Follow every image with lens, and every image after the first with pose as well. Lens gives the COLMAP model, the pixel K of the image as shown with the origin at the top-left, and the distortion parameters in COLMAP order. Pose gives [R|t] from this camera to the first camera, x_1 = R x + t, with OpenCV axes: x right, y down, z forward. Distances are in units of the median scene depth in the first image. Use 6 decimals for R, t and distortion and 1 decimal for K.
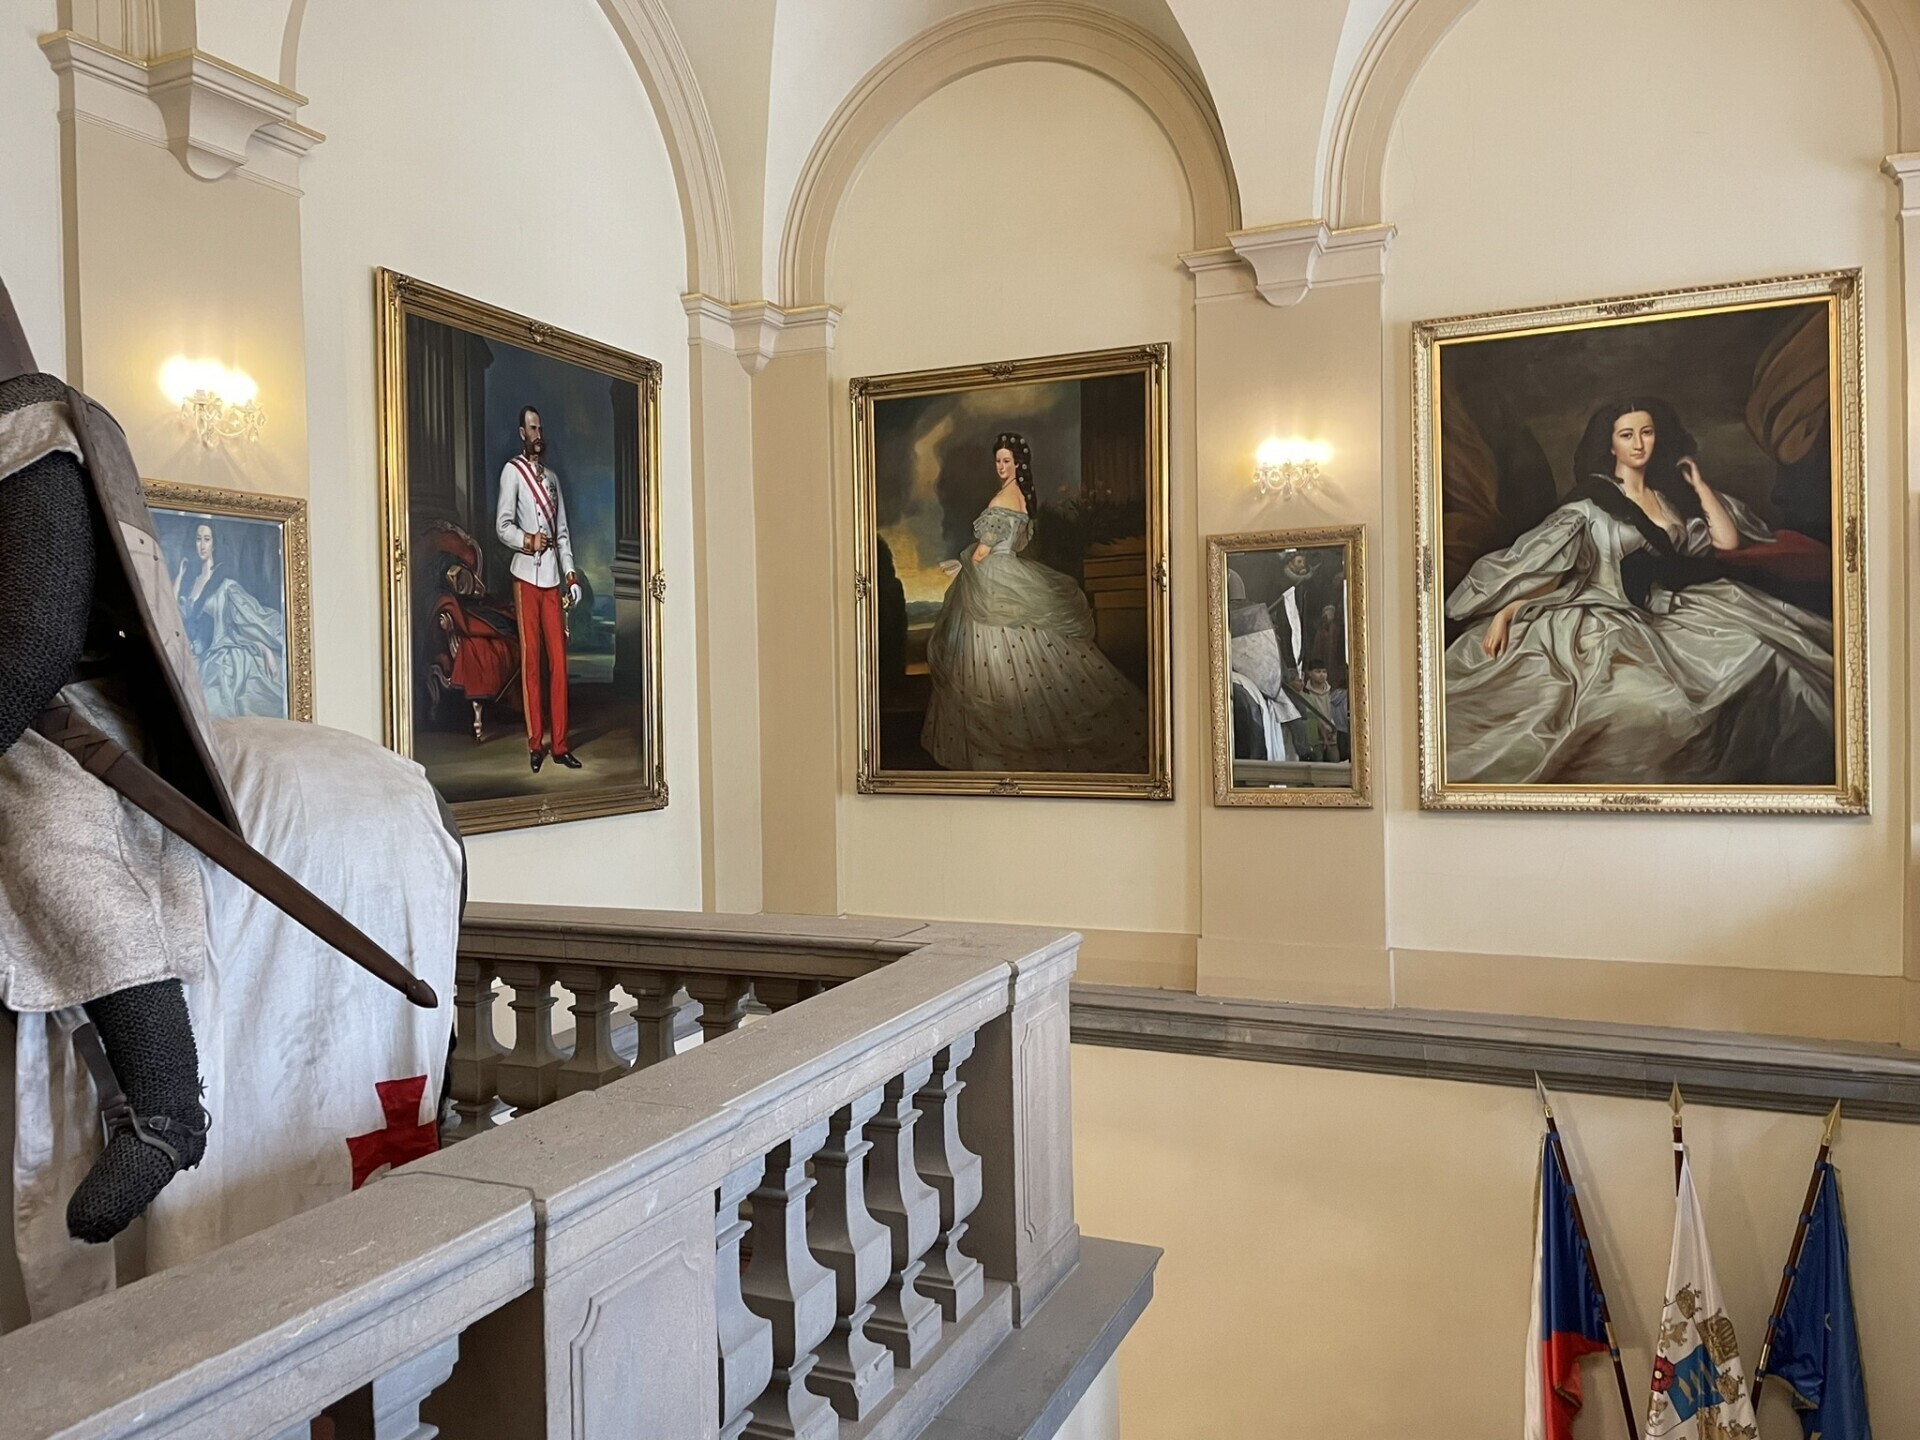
lens RADIAL K [[1442.6, 0, 954.5], [0, 1442.6, 706.3], [0, 0, 1]] dist [0.095016, -0.117447]
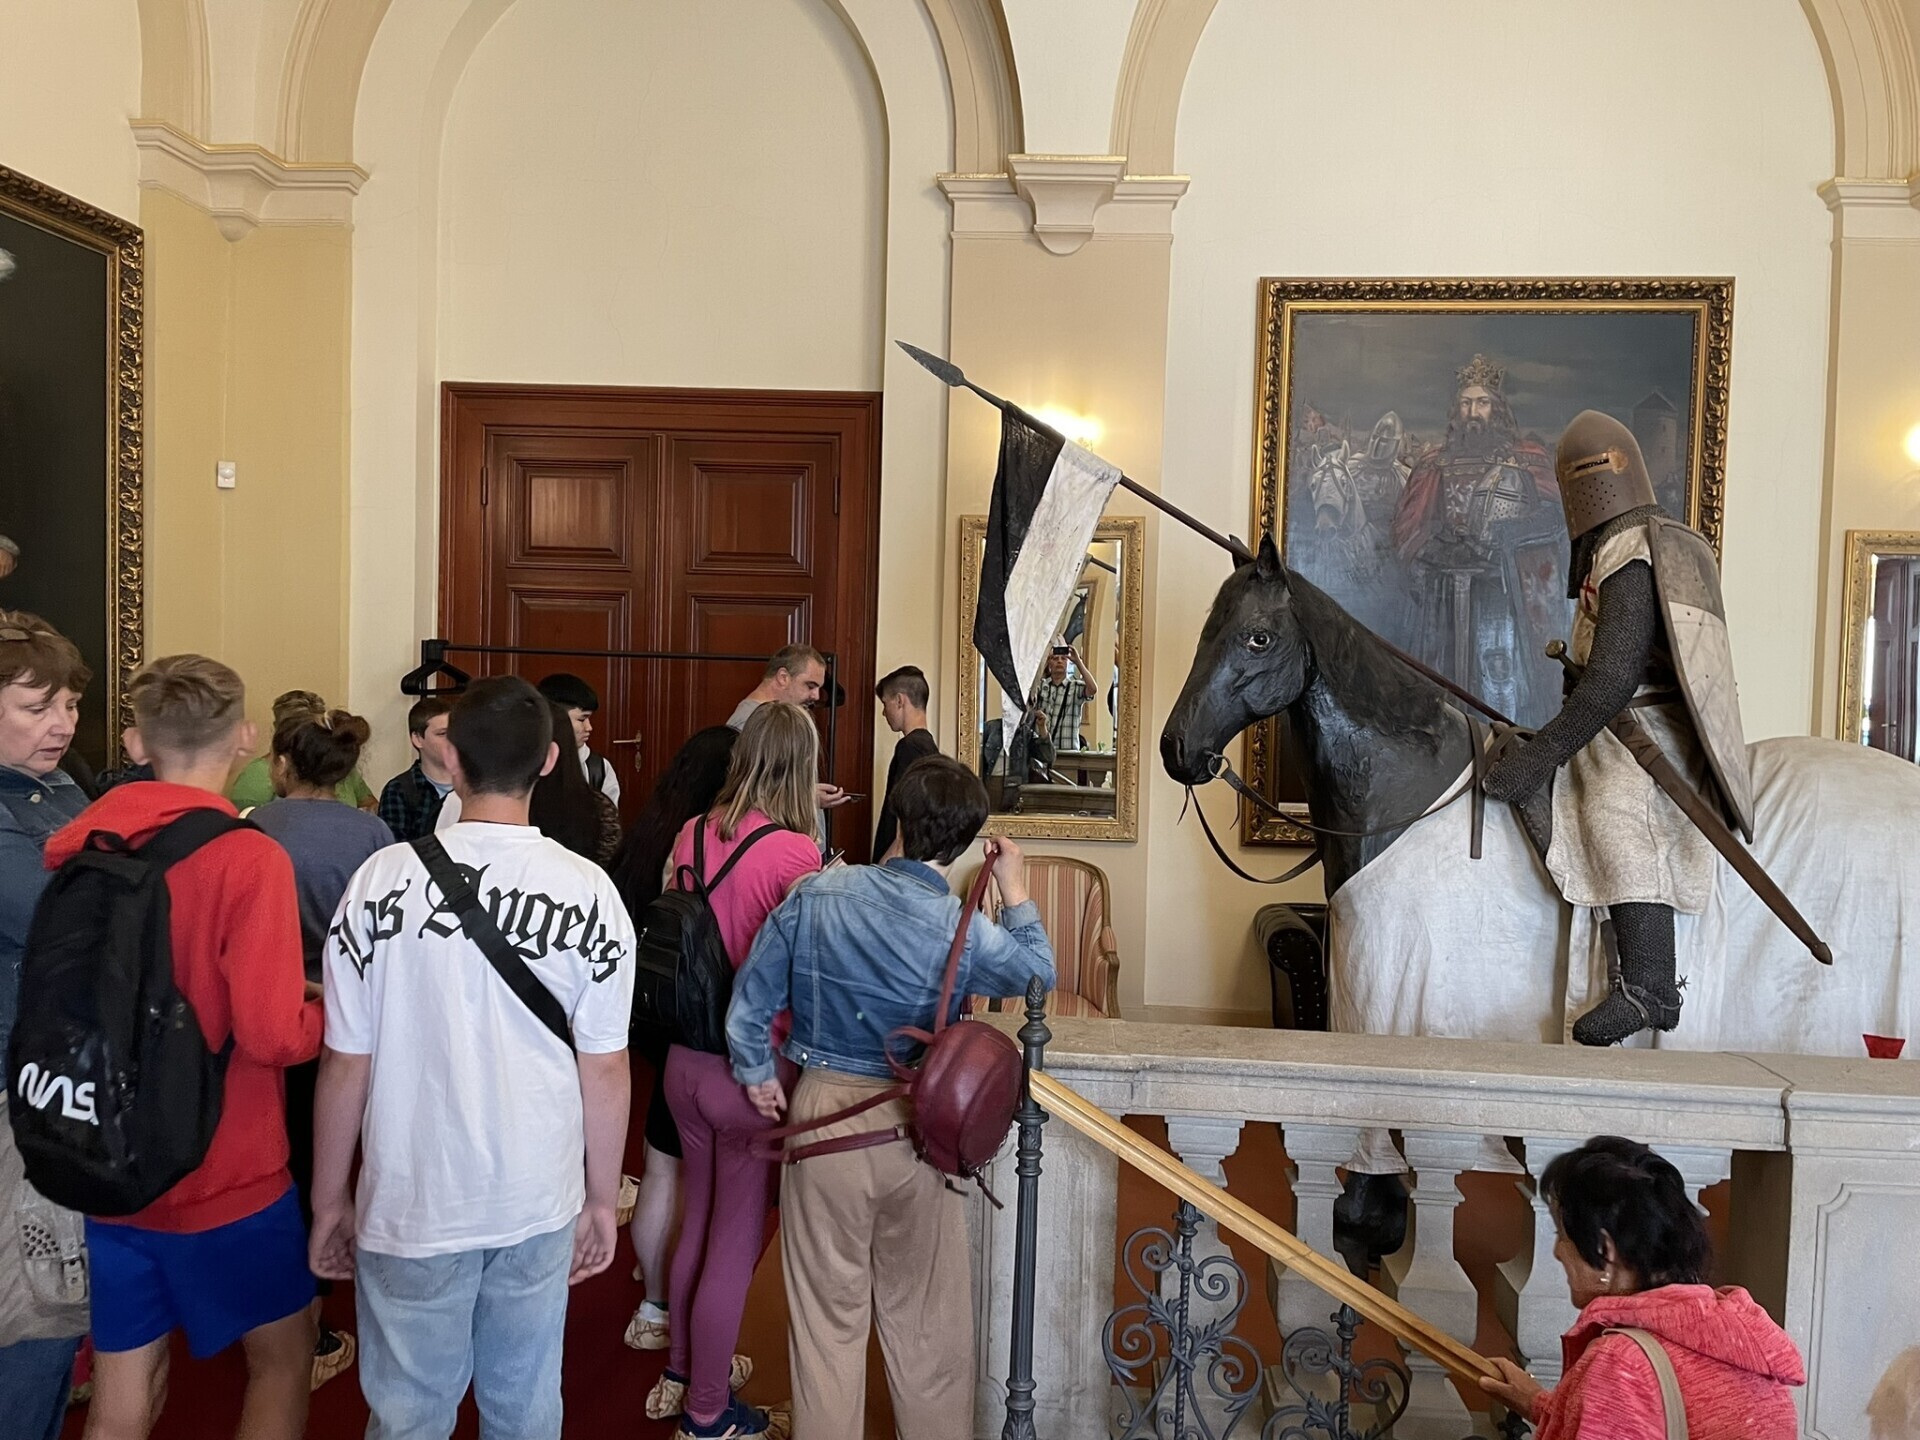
lens RADIAL K [[1442.6, 0, 958.9], [0, 1442.6, 721.4], [0, 0, 1]] dist [0.095016, -0.117447]
pose [[0.344964, 0.065142, -0.936353, 0.588297], [-0.053036, 0.997348, 0.049846, -0.037938], [0.937116, 0.032465, 0.347504, -0.206993]]
